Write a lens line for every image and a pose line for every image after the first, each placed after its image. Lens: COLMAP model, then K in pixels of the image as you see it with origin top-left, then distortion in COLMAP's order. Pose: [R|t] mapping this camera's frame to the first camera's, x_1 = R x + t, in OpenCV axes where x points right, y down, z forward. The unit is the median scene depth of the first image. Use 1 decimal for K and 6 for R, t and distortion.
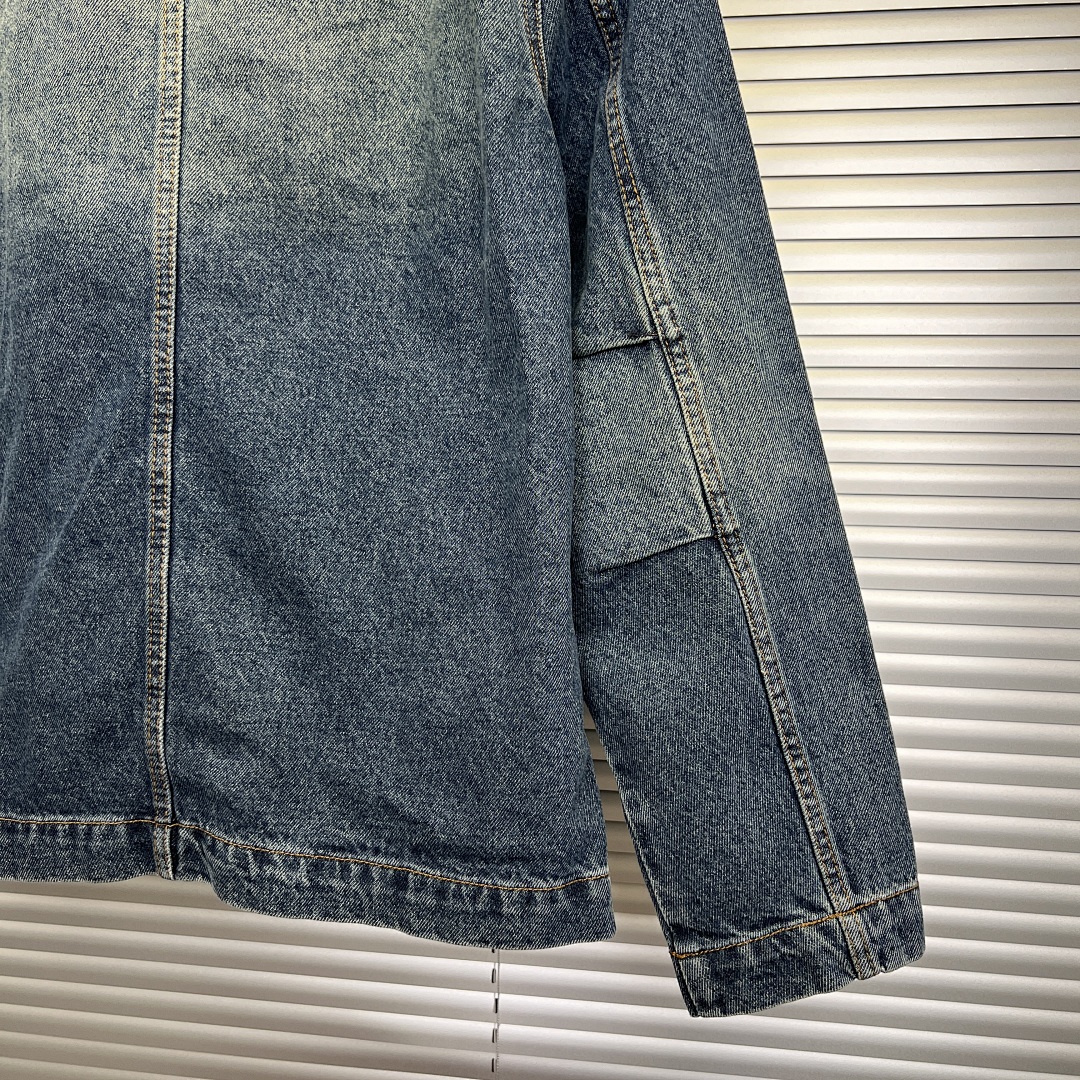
lens RADIAL K [[1109.1, 0, 540.0], [0, 1109.1, 540.0], [0, 0, 1]] dist [-0.006911, 0.016037]
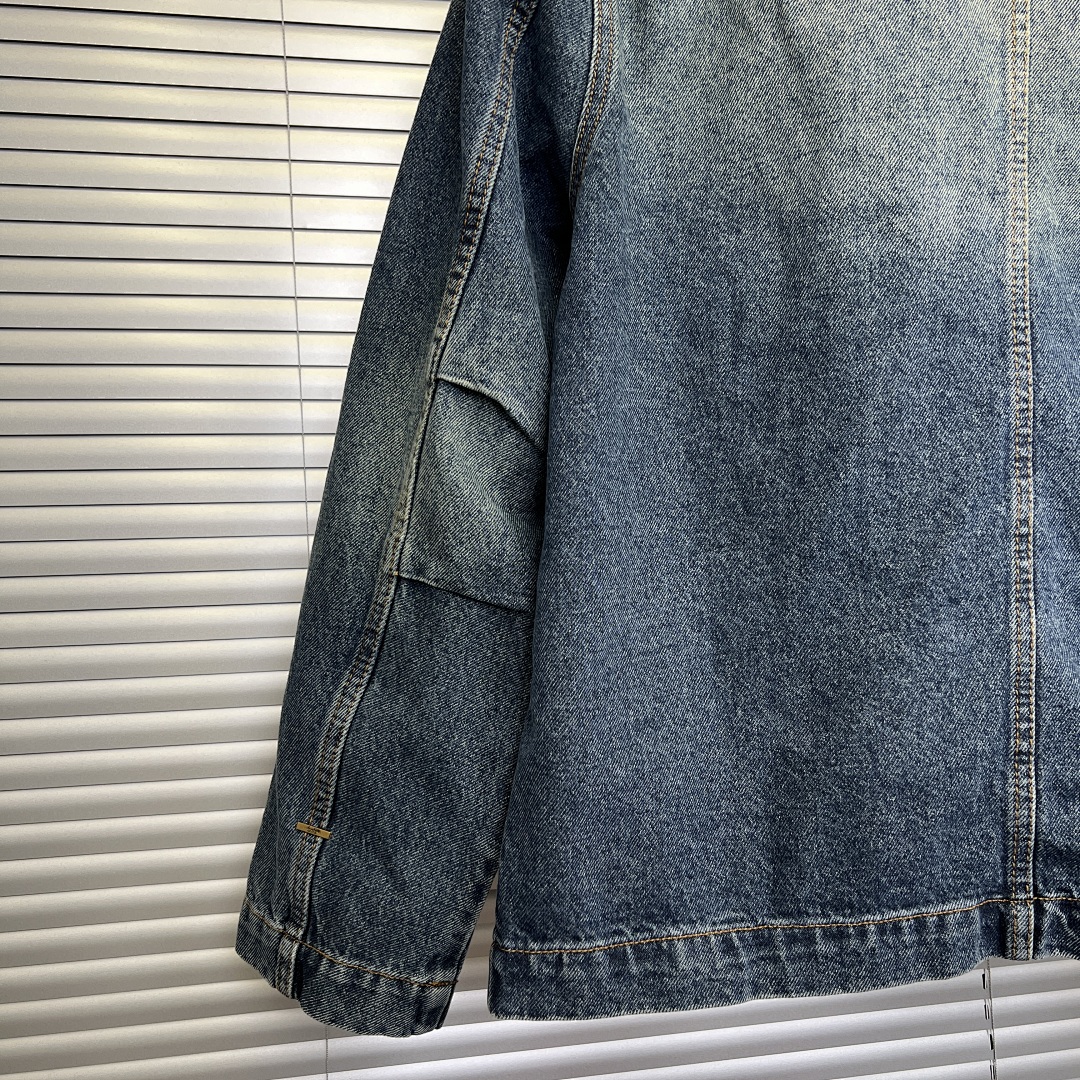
lens RADIAL K [[1109.1, 0, 540.0], [0, 1109.1, 540.0], [0, 0, 1]] dist [-0.006911, 0.016037]
pose [[0.941666, -0.049281, 0.332920, -1.027770], [0.056591, 0.998322, -0.012292, -0.055662], [-0.331756, 0.030415, 0.942875, 0.258641]]
